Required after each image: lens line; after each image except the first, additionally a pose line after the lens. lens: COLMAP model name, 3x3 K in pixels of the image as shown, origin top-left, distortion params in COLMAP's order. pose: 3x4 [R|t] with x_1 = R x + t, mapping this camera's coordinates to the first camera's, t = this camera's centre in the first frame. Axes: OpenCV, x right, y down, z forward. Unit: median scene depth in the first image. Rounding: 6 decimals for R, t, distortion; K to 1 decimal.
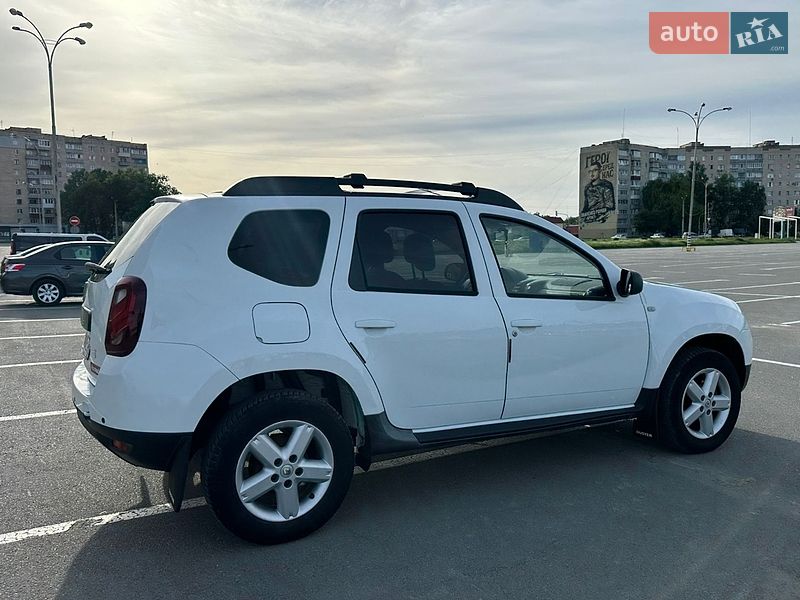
lens RADIAL K [[674.7, 0, 396.9], [0, 674.7, 287.7], [0, 0, 1]] dist [0.040501, -0.070382]
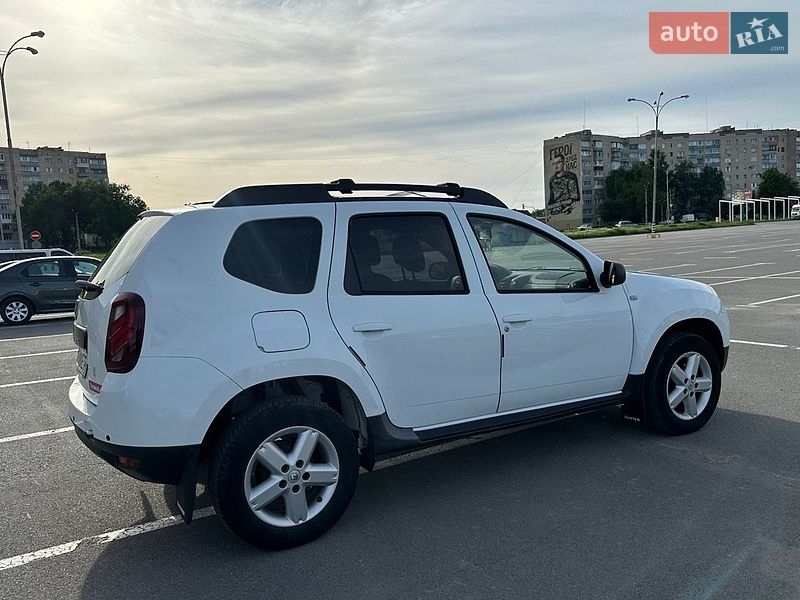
lens RADIAL K [[674.7, 0, 404.7], [0, 674.7, 295.9], [0, 0, 1]] dist [0.040501, -0.070382]
pose [[0.997337, -0.050509, 0.052603, -0.025906], [0.049790, 0.998649, 0.014903, -0.004136], [-0.053284, -0.012244, 0.998504, -0.011955]]
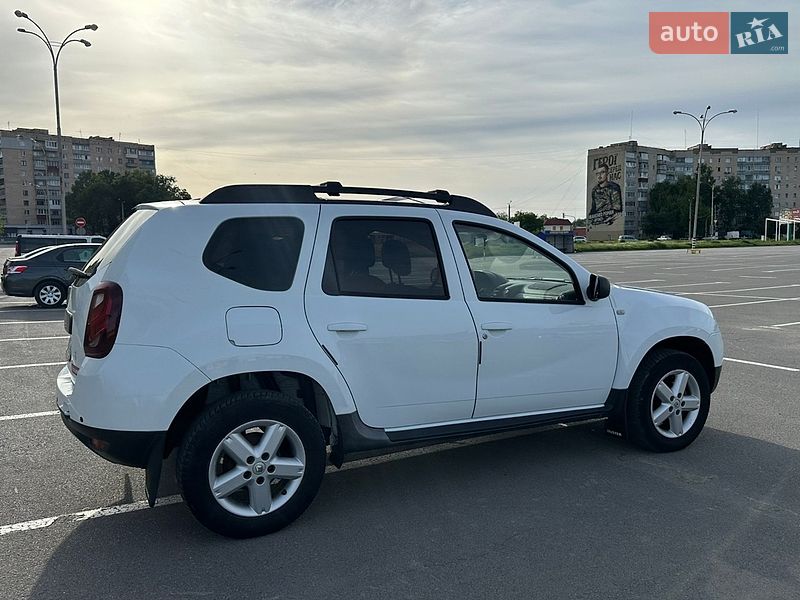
lens RADIAL K [[674.7, 0, 409.7], [0, 674.7, 290.6], [0, 0, 1]] dist [0.040501, -0.070382]
pose [[0.999984, 0.000961, 0.005658, 0.044009], [-0.000972, 0.999998, 0.001968, -0.003530], [-0.005656, -0.001973, 0.999982, -0.030887]]
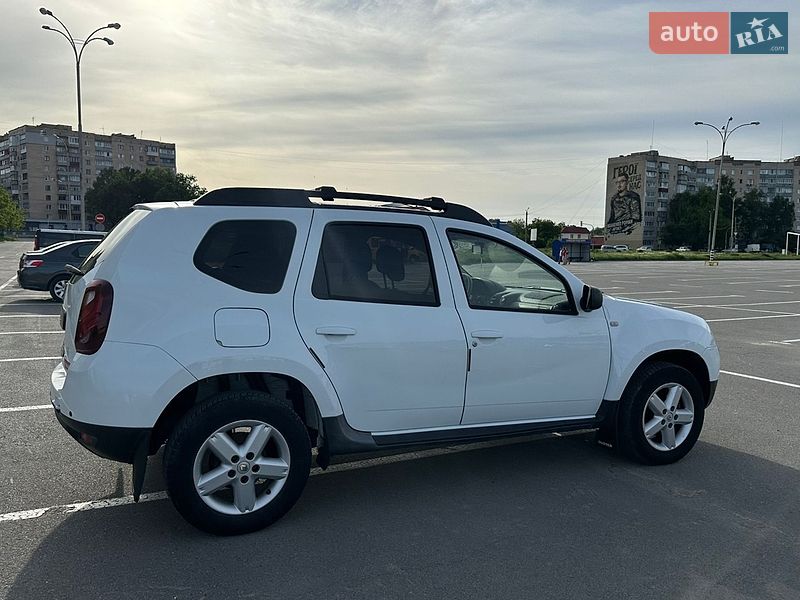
lens RADIAL K [[674.7, 0, 409.4], [0, 674.7, 296.2], [0, 0, 1]] dist [0.040501, -0.070382]
pose [[0.999417, 0.029085, -0.017885, 0.074812], [-0.029009, 0.999569, 0.004470, -0.006295], [0.018007, -0.003948, 0.999830, -0.037109]]
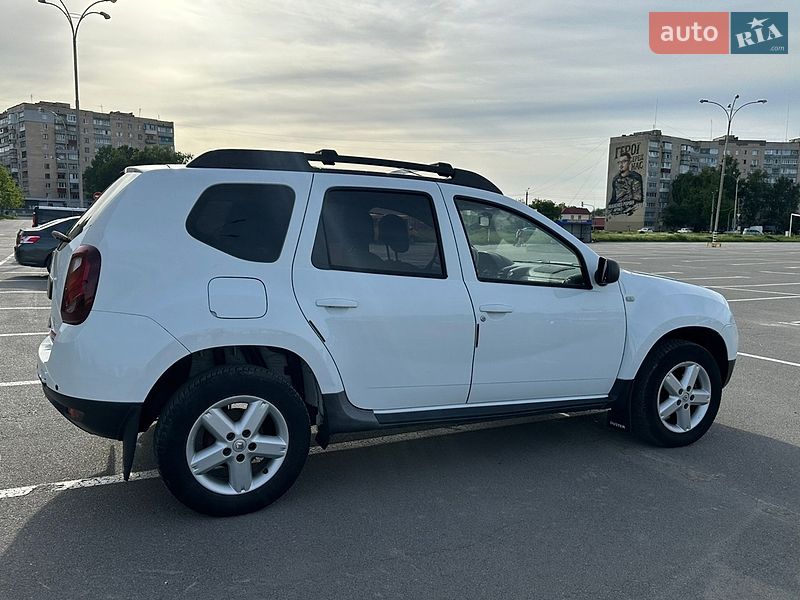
lens RADIAL K [[674.7, 0, 397.3], [0, 674.7, 299.2], [0, 0, 1]] dist [0.040501, -0.070382]
pose [[0.998851, 0.035929, -0.031720, 0.066039], [-0.034720, 0.998679, 0.037875, 0.005885], [0.033039, -0.036731, 0.998779, 0.009790]]
